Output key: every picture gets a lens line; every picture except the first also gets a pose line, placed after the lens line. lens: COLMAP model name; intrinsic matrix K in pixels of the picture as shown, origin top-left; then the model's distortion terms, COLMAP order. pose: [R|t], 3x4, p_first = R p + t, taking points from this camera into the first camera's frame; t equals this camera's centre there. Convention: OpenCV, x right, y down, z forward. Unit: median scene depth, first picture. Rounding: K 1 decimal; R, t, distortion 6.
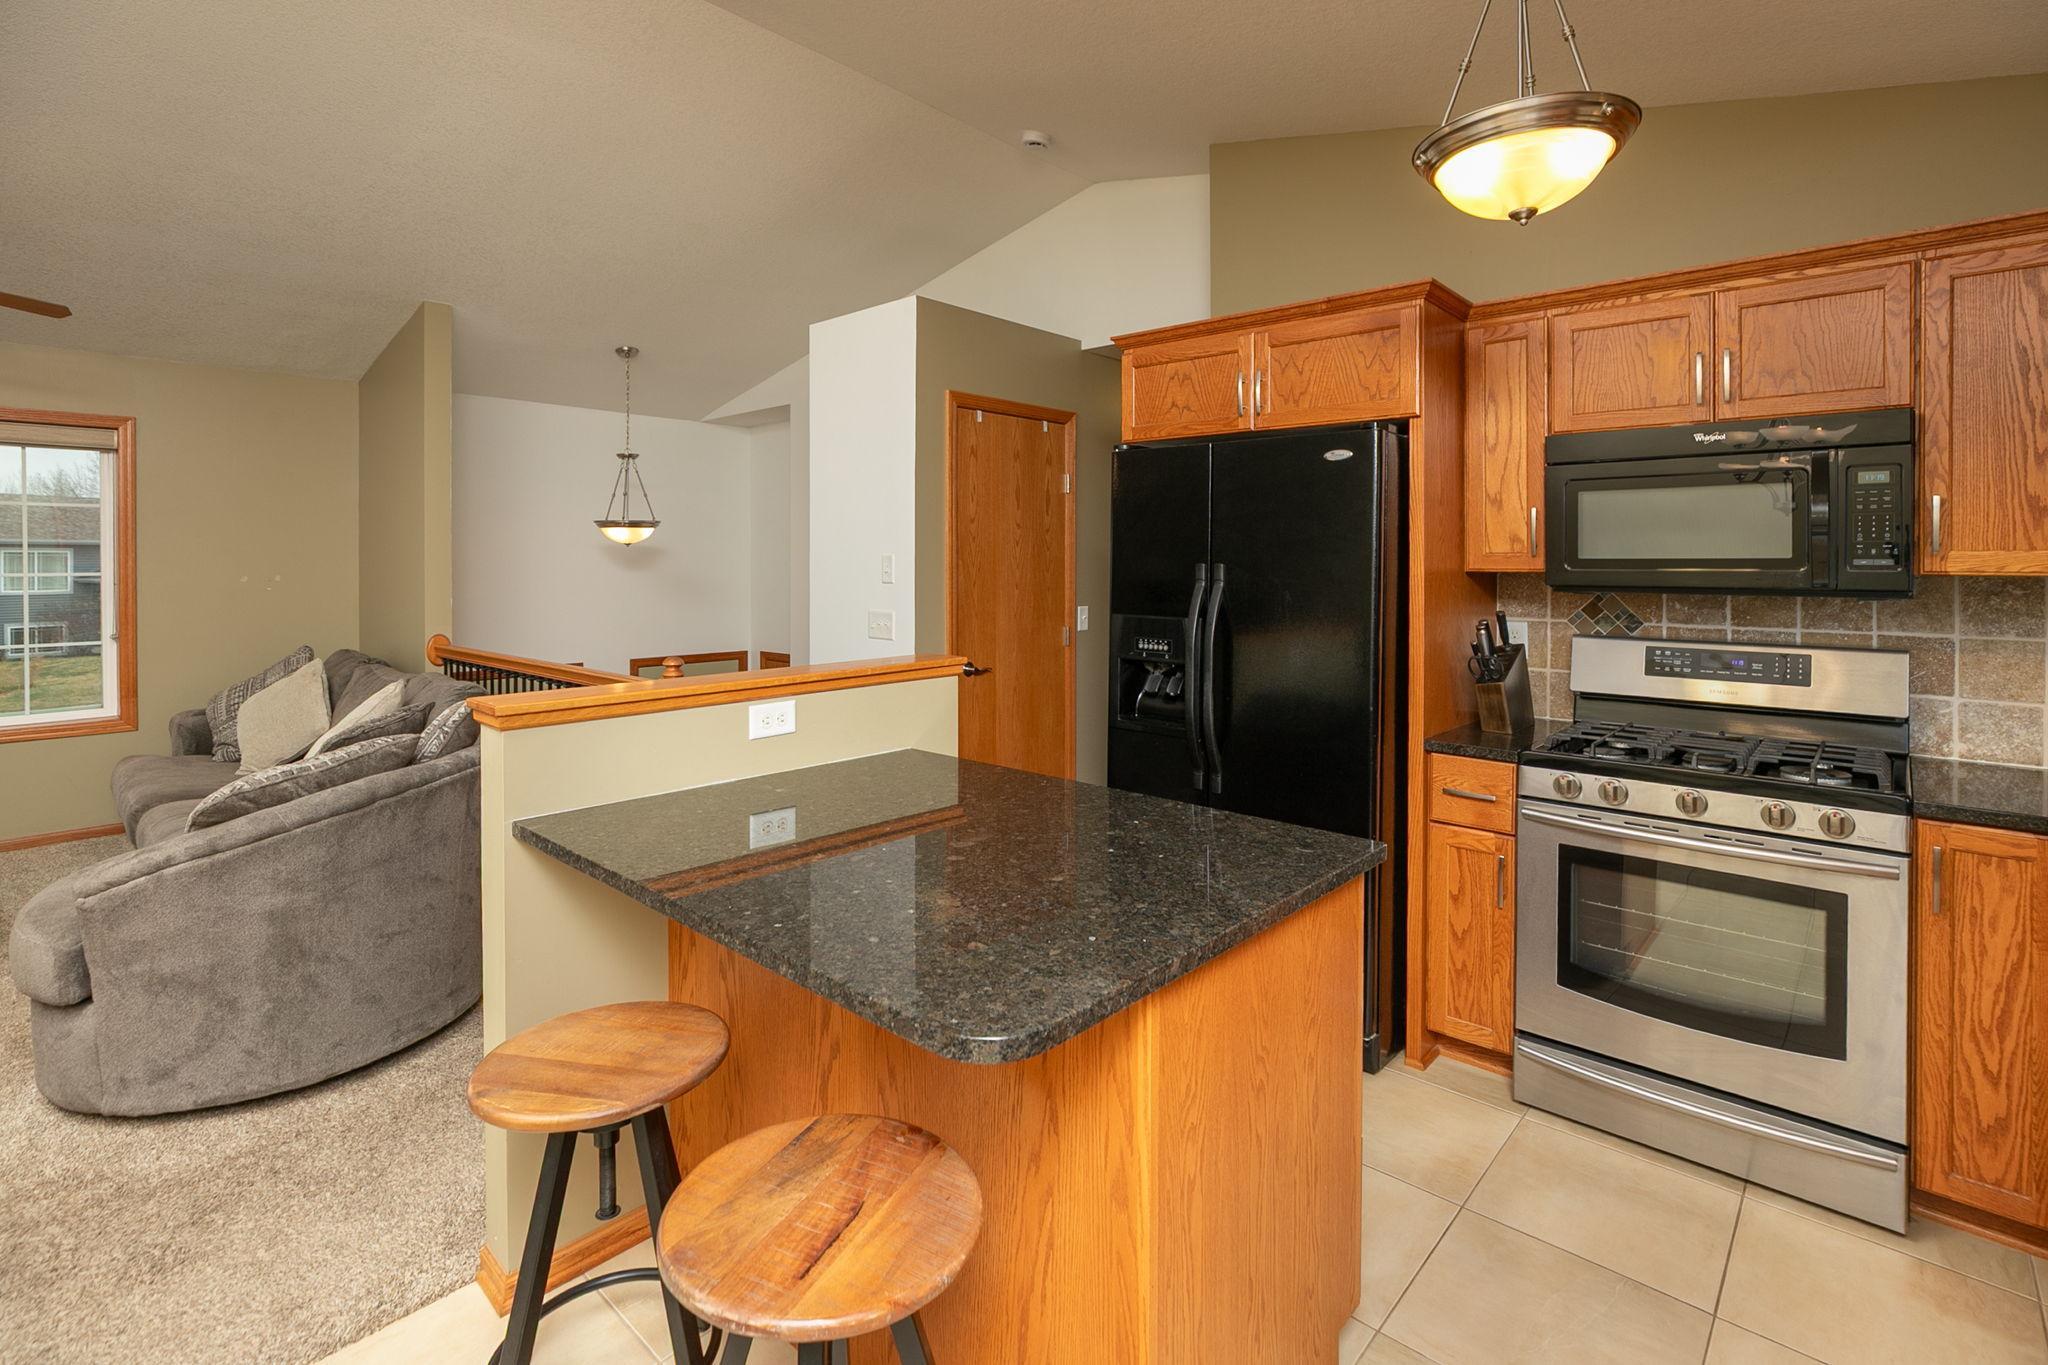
lens RADIAL K [[959.4, 0, 1036.5], [0, 959.4, 565.3], [0, 0, 1]] dist [-0.001612, -0.000136]
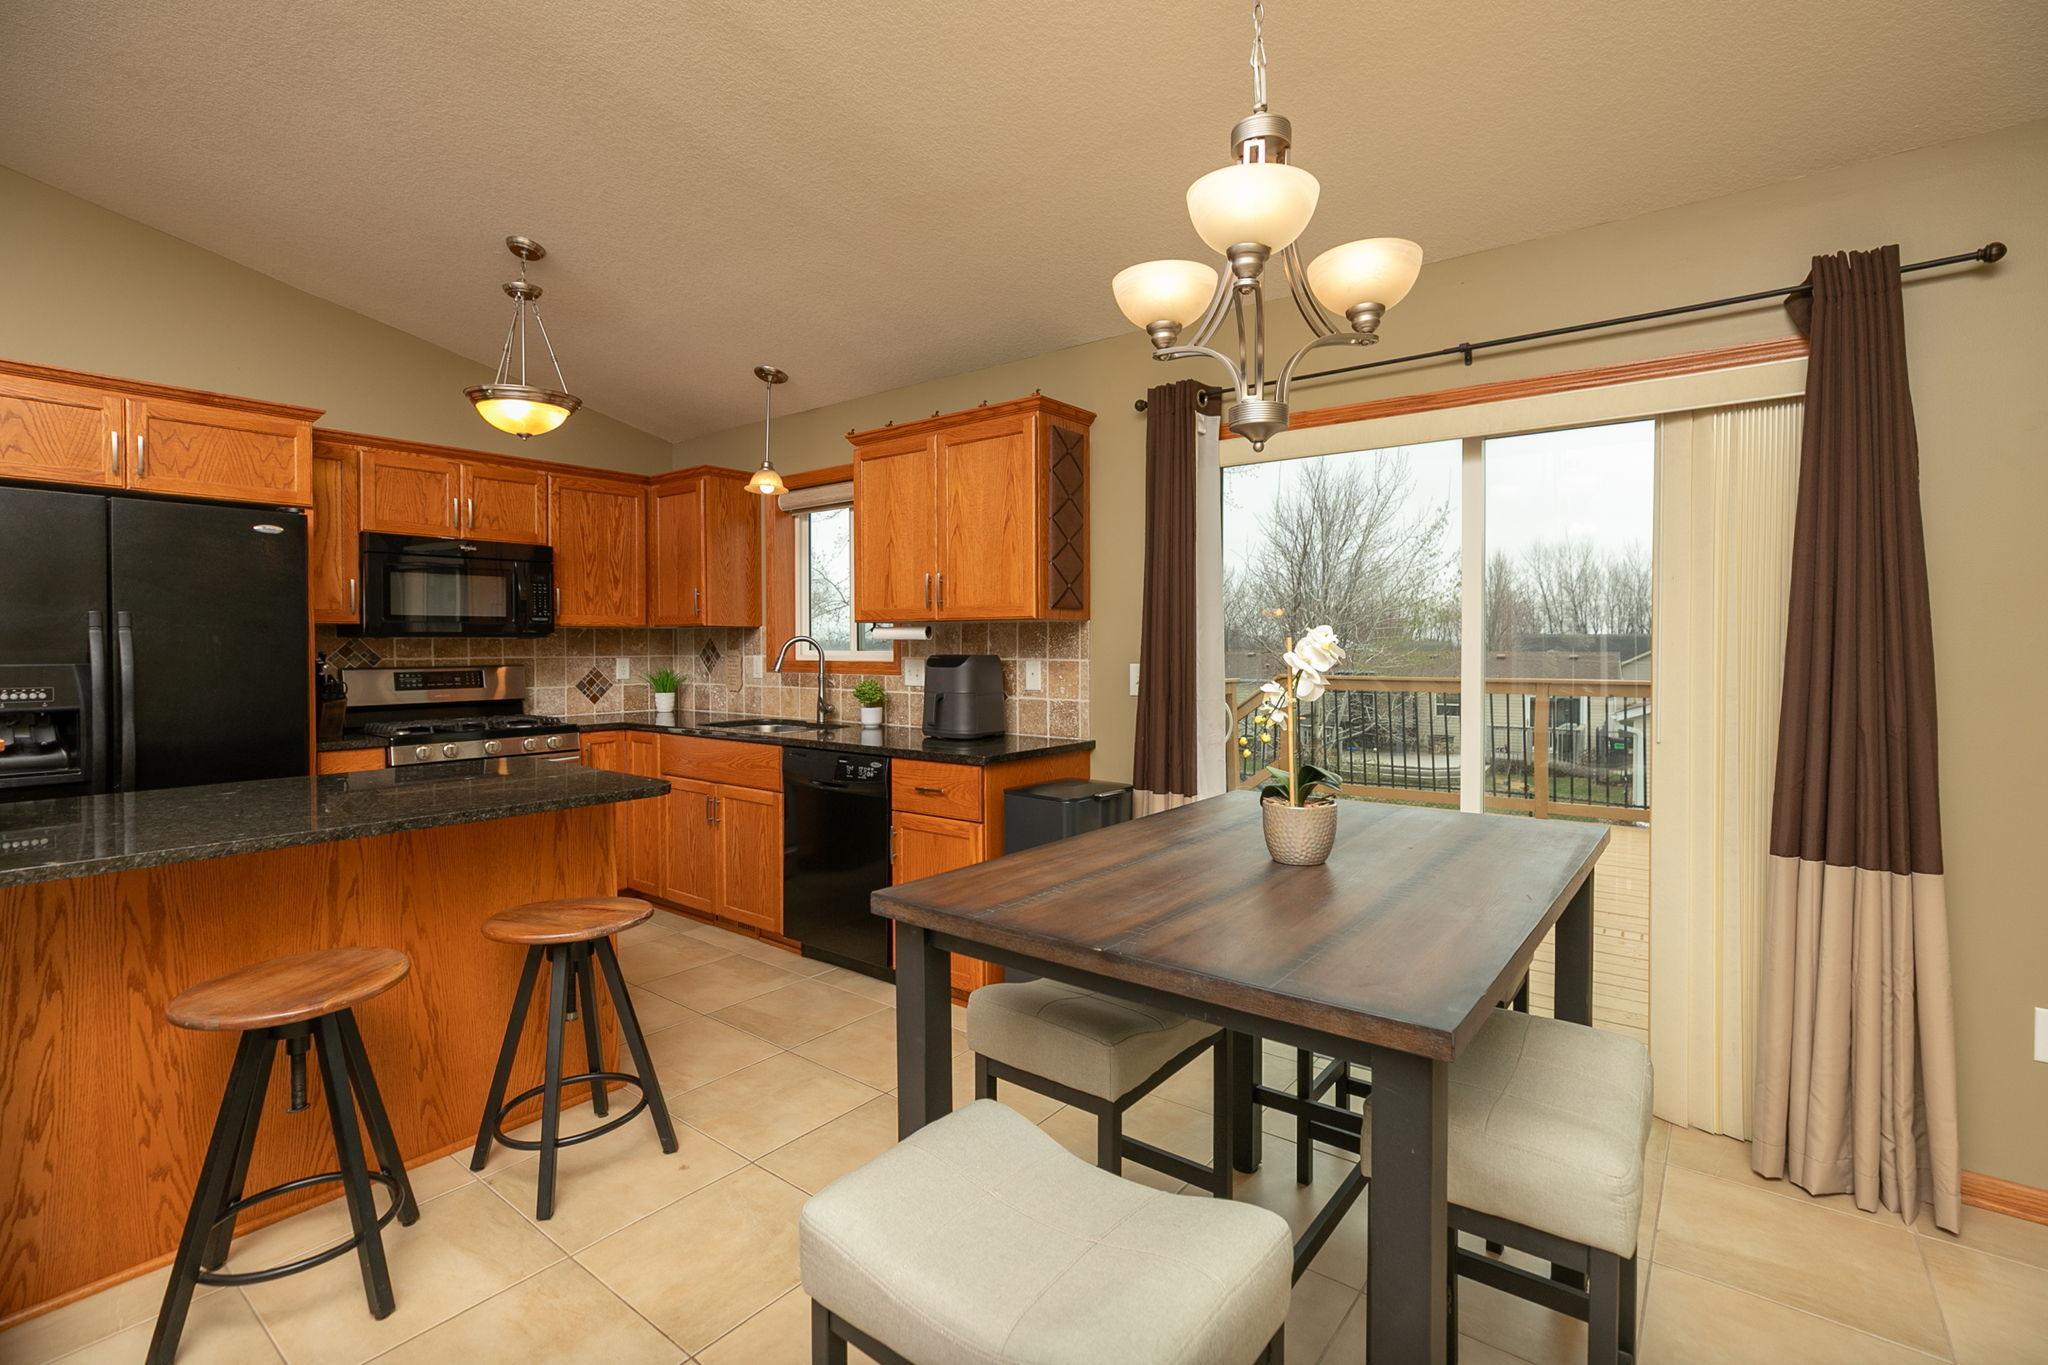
lens RADIAL K [[936.2, 0, 1028.8], [0, 936.2, 649.5], [0, 0, 1]] dist [-0.001353, 0.006425]
pose [[-0.063912, -0.010938, 0.997896, -0.977249], [0.006502, 0.999914, 0.011377, 0.037309], [-0.997934, 0.007216, -0.063835, 0.065043]]
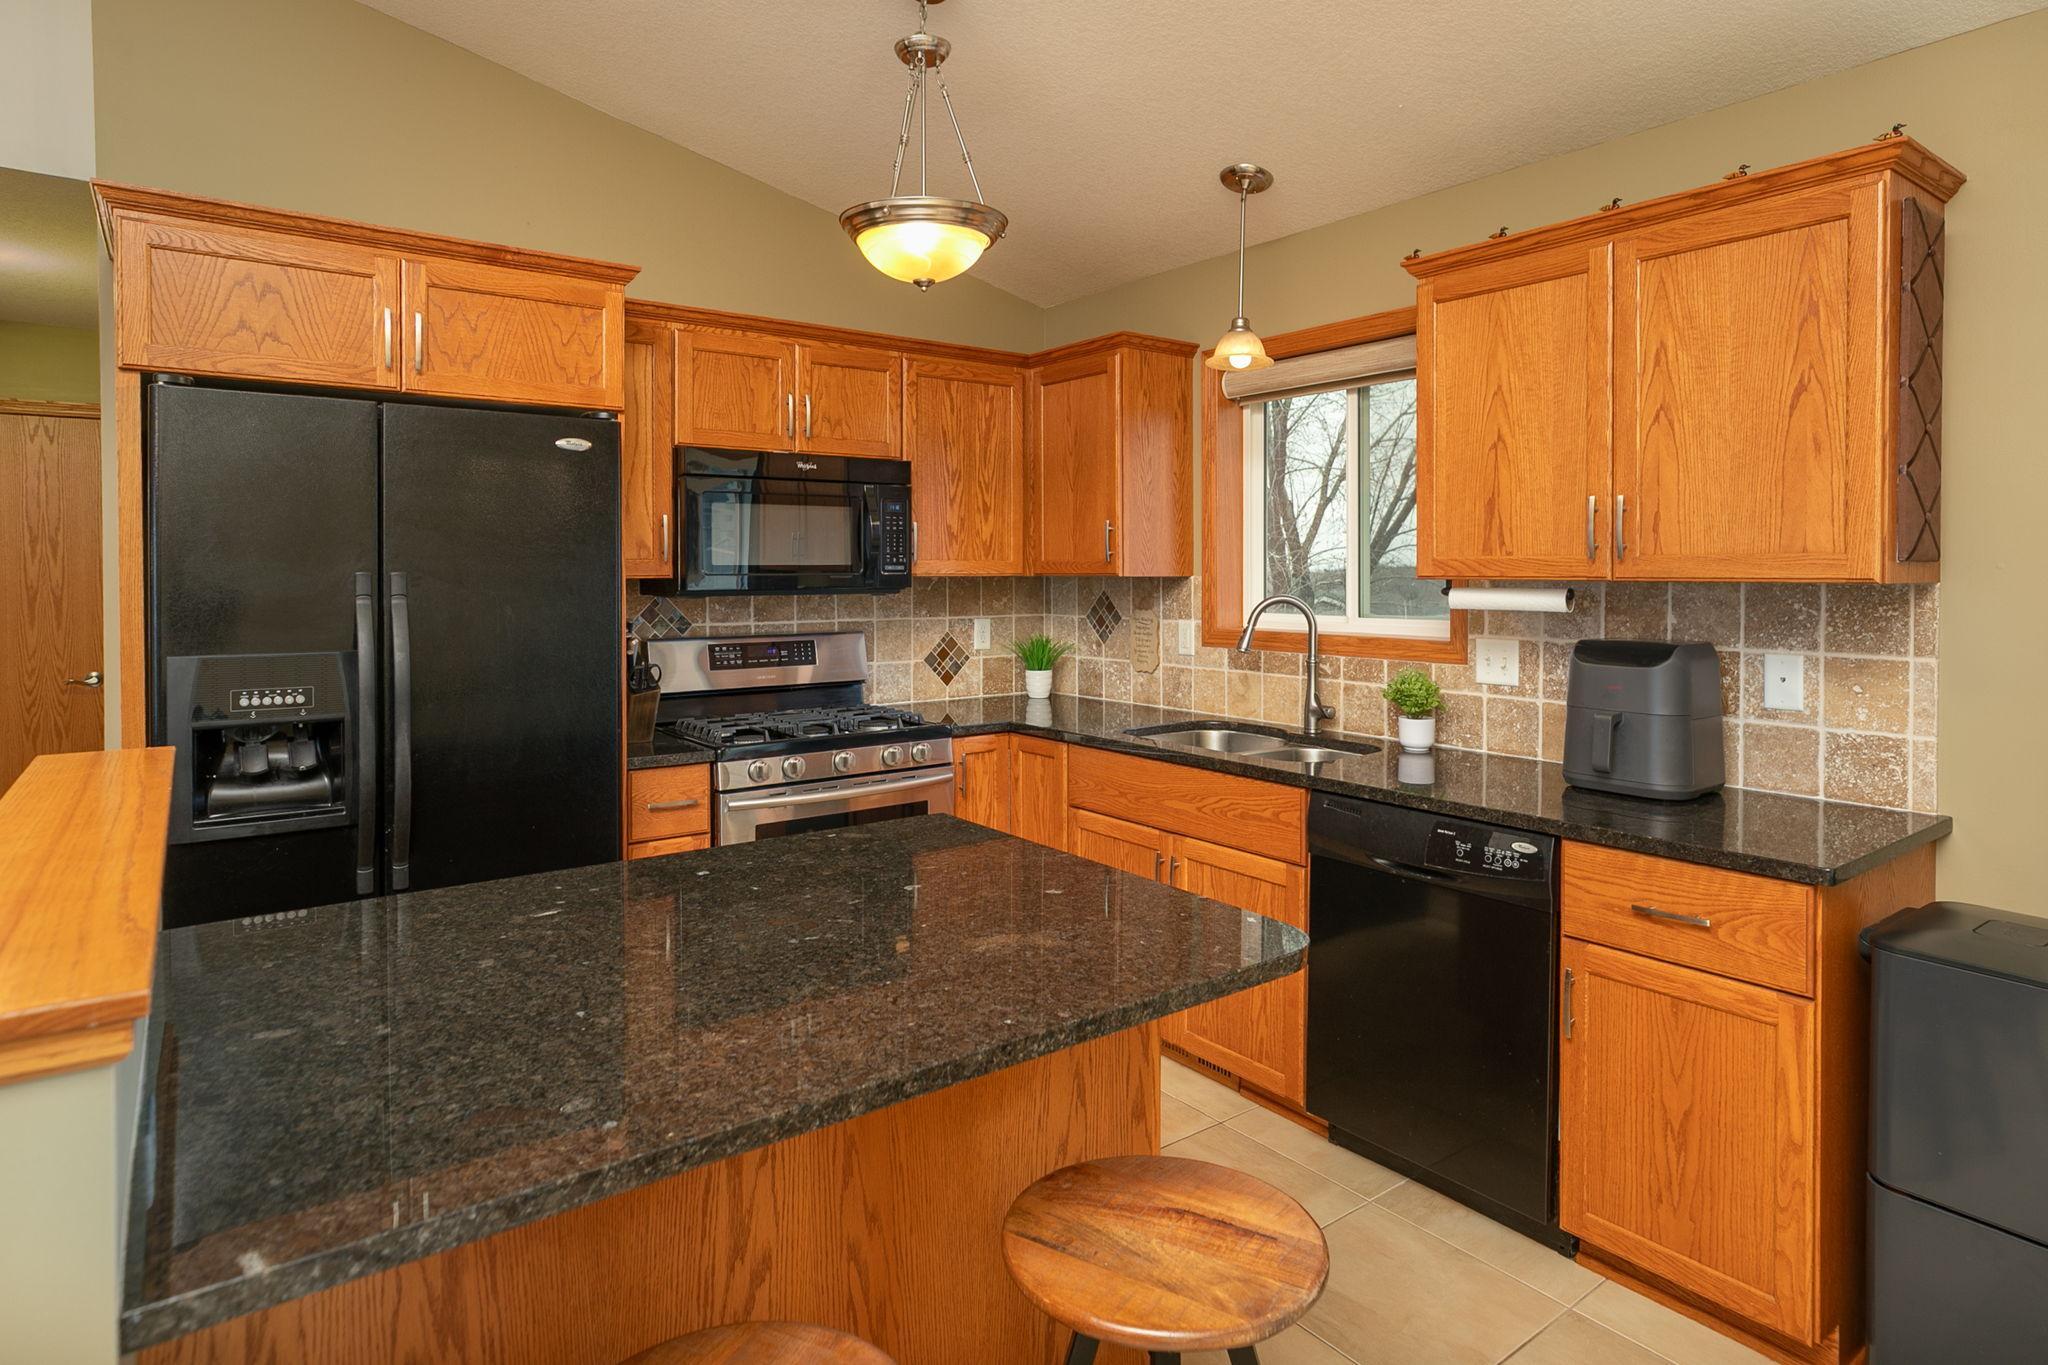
lens RADIAL K [[1139.8, 0, 1026.8], [0, 1139.8, 580.0], [0, 0, 1]] dist [0.000212, 0.000160]
pose [[0.195418, -0.013104, 0.980633, -0.592073], [0.004537, 0.999912, 0.012458, -0.004506], [-0.980710, 0.002014, 0.195460, 0.392232]]
